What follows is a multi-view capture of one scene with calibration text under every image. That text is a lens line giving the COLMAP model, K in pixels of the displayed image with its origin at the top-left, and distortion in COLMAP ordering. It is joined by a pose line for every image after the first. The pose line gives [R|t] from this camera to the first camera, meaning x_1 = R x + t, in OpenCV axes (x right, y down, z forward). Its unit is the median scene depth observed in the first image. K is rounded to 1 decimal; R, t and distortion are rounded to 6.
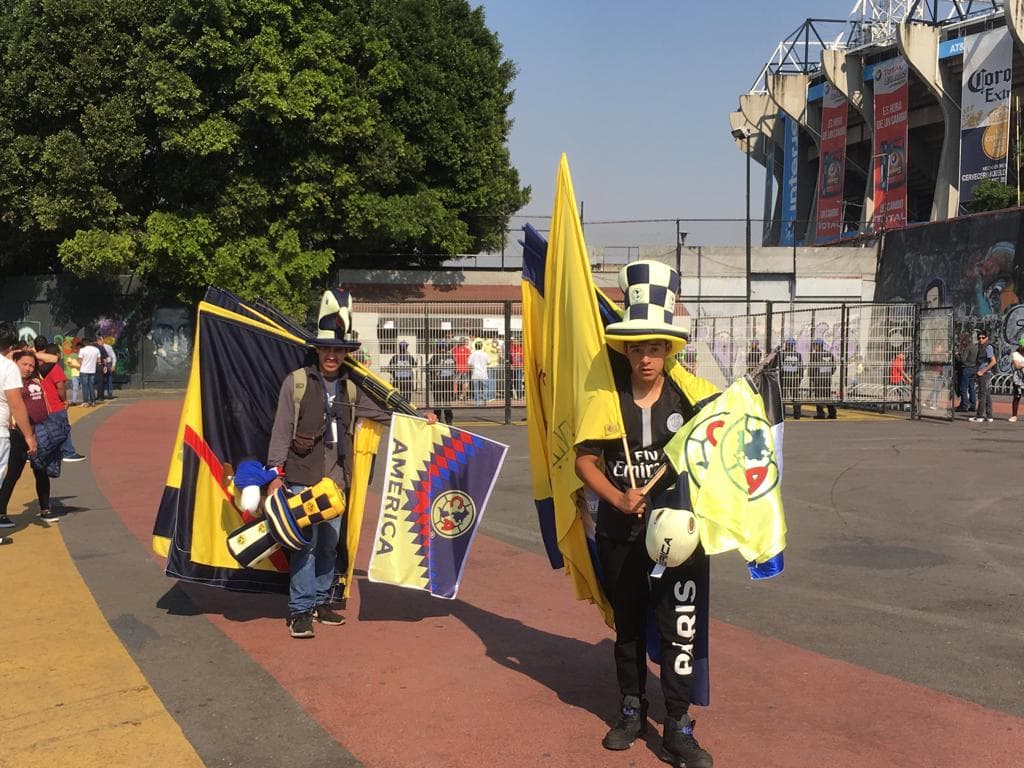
lens RADIAL K [[1166.0, 0, 512.0], [0, 1166.0, 384.0], [0, 0, 1]] dist [0.079588, -0.010568]
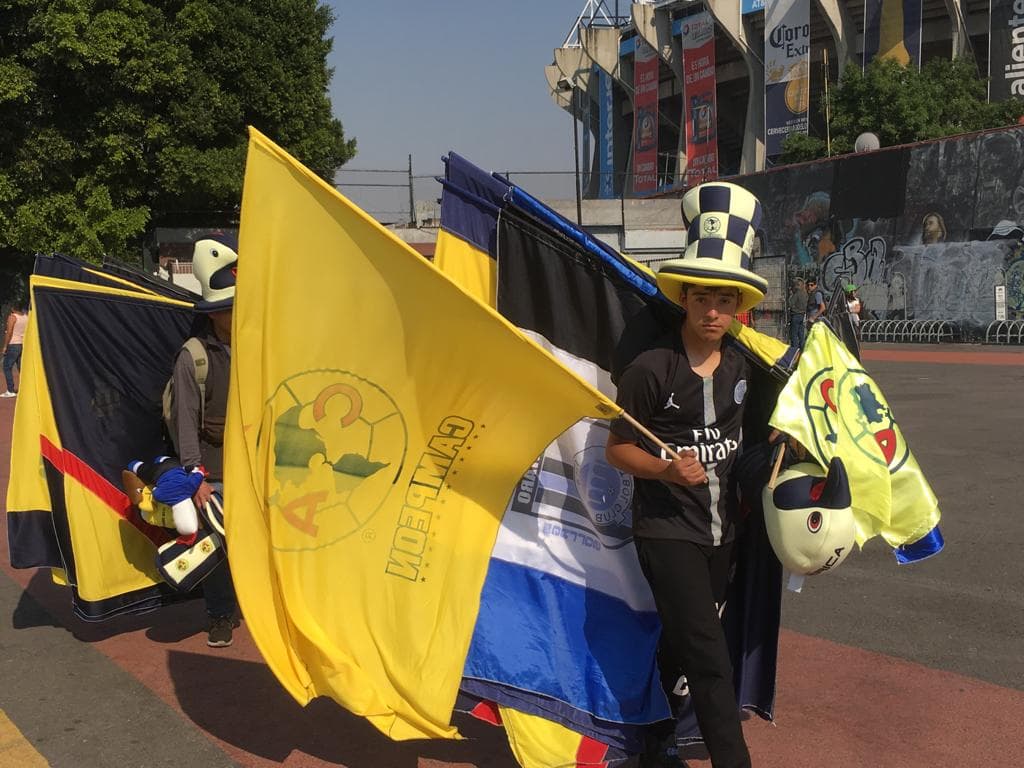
lens RADIAL K [[1153.6, 0, 506.0], [0, 1153.6, 422.5], [0, 0, 1]] dist [0.082224, -0.075124]
pose [[0.988807, -0.040740, 0.143529, -0.009164], [0.030642, 0.996942, 0.071883, -0.000308], [-0.146019, -0.066680, 0.987032, 0.019116]]
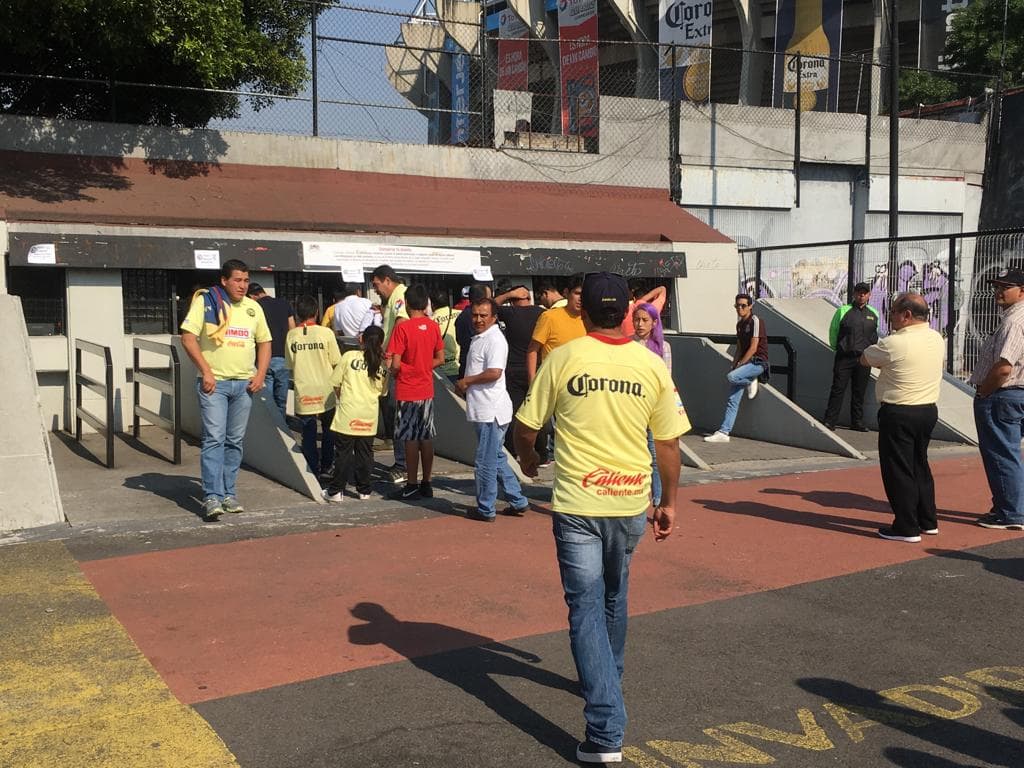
lens RADIAL K [[1166.0, 0, 512.0], [0, 1166.0, 384.0], [0, 0, 1]] dist [0.079588, -0.010568]
pose [[0.945598, -0.028182, 0.324115, -0.080784], [0.018014, 0.999248, 0.034330, -0.018875], [-0.324839, -0.026624, 0.945394, 0.559482]]
